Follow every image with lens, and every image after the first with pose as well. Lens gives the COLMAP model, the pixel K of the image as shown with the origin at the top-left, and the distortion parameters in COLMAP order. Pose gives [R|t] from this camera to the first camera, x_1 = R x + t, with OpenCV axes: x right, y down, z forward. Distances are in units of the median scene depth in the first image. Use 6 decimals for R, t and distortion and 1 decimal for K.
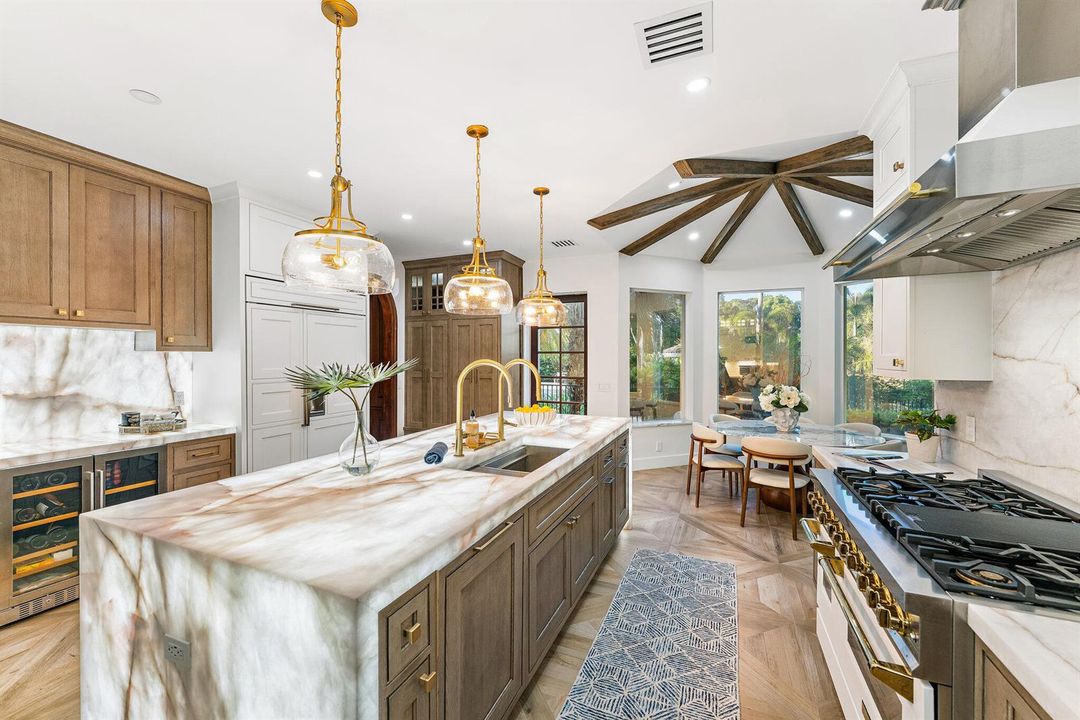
lens RADIAL K [[429.2, 0, 536.0], [0, 429.2, 360.5], [0, 0, 1]] dist [-0.000079, 0.000362]
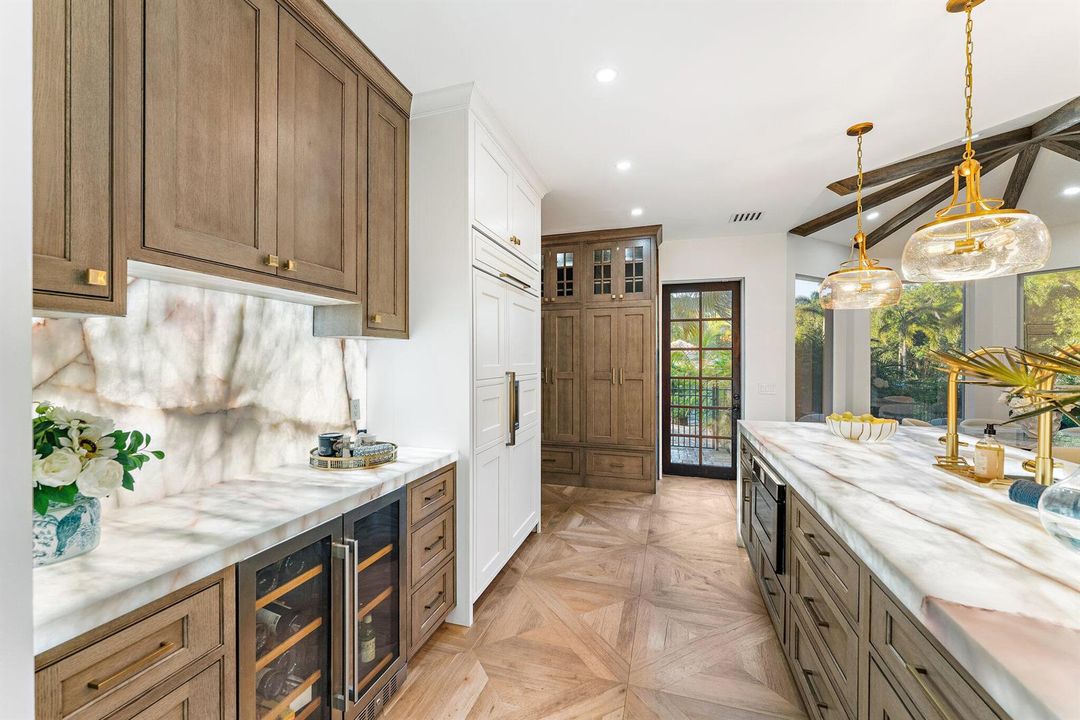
lens RADIAL K [[431.7, 0, 536.9], [0, 431.7, 362.2], [0, 0, 1]] dist [0.001100, 0.000335]
pose [[0.994000, -0.001221, 0.109369, -0.730395], [0.001620, 0.999992, -0.003564, 0.020504], [-0.109364, 0.003720, 0.993995, 0.352920]]
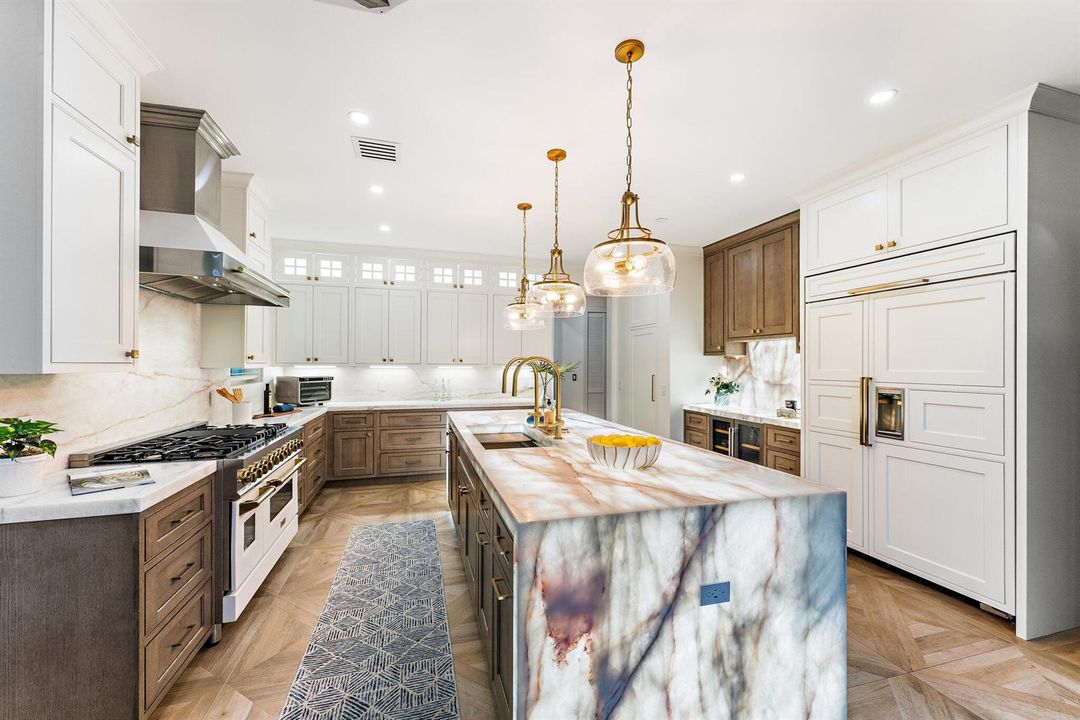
lens RADIAL K [[431.7, 0, 536.9], [0, 431.7, 362.2], [0, 0, 1]] dist [0.001100, 0.000335]
pose [[-0.770839, -0.006645, -0.636995, 0.530347], [-0.008182, 0.999966, -0.000530, 0.011219], [0.636977, 0.004804, -0.770868, 1.563968]]
